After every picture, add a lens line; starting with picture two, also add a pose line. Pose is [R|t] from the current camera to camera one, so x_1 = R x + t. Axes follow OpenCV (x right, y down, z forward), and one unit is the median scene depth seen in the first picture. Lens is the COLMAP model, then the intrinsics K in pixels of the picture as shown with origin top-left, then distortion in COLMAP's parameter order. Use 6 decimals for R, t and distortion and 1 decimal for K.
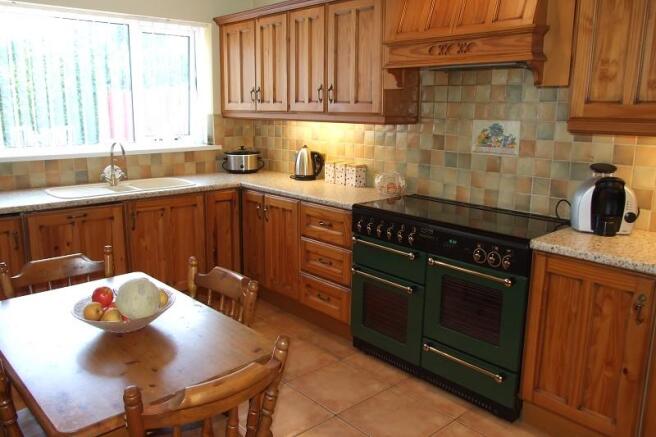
lens RADIAL K [[539.5, 0, 326.8], [0, 539.5, 216.0], [0, 0, 1]] dist [0.001573, -0.003707]
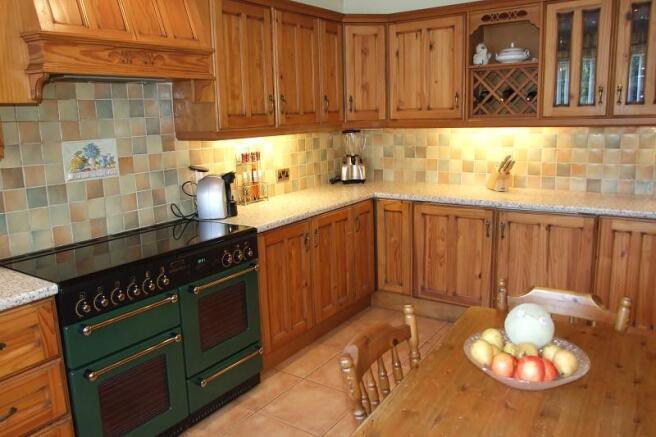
lens RADIAL K [[539.5, 0, 326.8], [0, 539.5, 218.8], [0, 0, 1]] dist [0.001573, -0.003707]
pose [[-0.251840, -0.188581, 0.949218, -0.642827], [0.222411, 0.943299, 0.246414, -0.186903], [-0.941865, 0.273173, -0.195618, 0.843605]]
